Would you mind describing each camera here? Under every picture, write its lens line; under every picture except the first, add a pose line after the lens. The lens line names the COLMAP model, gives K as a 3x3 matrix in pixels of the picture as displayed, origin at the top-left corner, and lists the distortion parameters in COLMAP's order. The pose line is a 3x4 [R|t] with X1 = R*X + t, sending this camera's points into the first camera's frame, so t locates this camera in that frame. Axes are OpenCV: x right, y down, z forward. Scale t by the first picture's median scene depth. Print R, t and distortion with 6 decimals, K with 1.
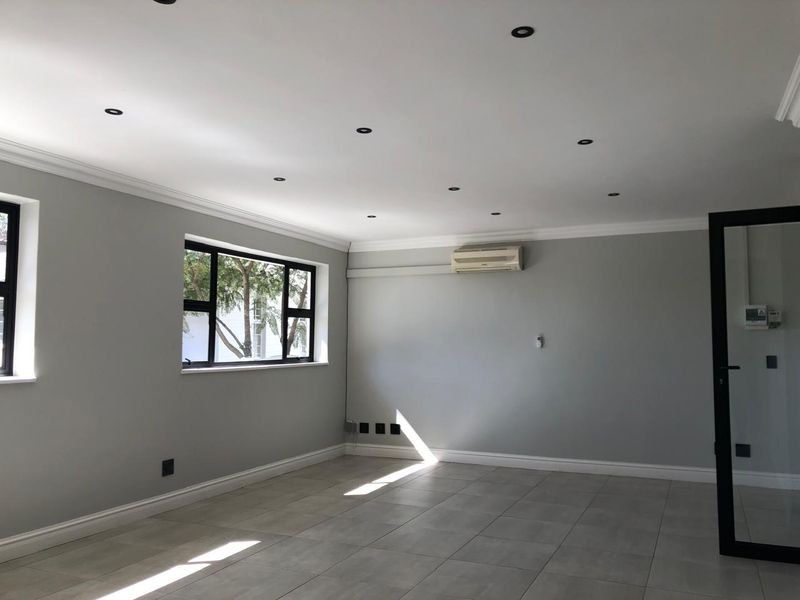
lens RADIAL K [[667.1, 0, 397.1], [0, 667.1, 301.2], [0, 0, 1]] dist [0.041555, -0.007952]
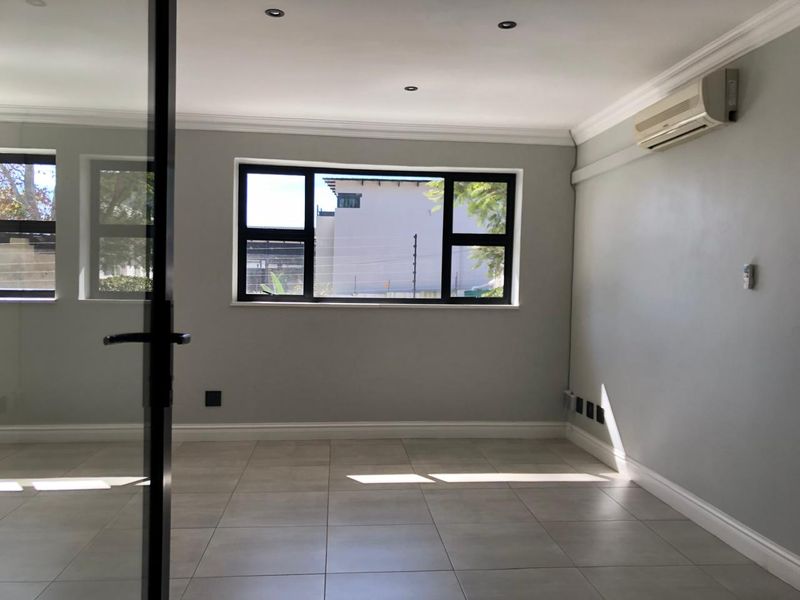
lens RADIAL K [[667.1, 0, 401.2], [0, 667.1, 301.5], [0, 0, 1]] dist [0.041555, -0.007952]
pose [[0.502212, 0.032295, -0.864142, 0.463196], [0.039023, 0.997438, 0.059955, 0.039611], [0.863864, -0.063831, 0.499665, 0.536135]]
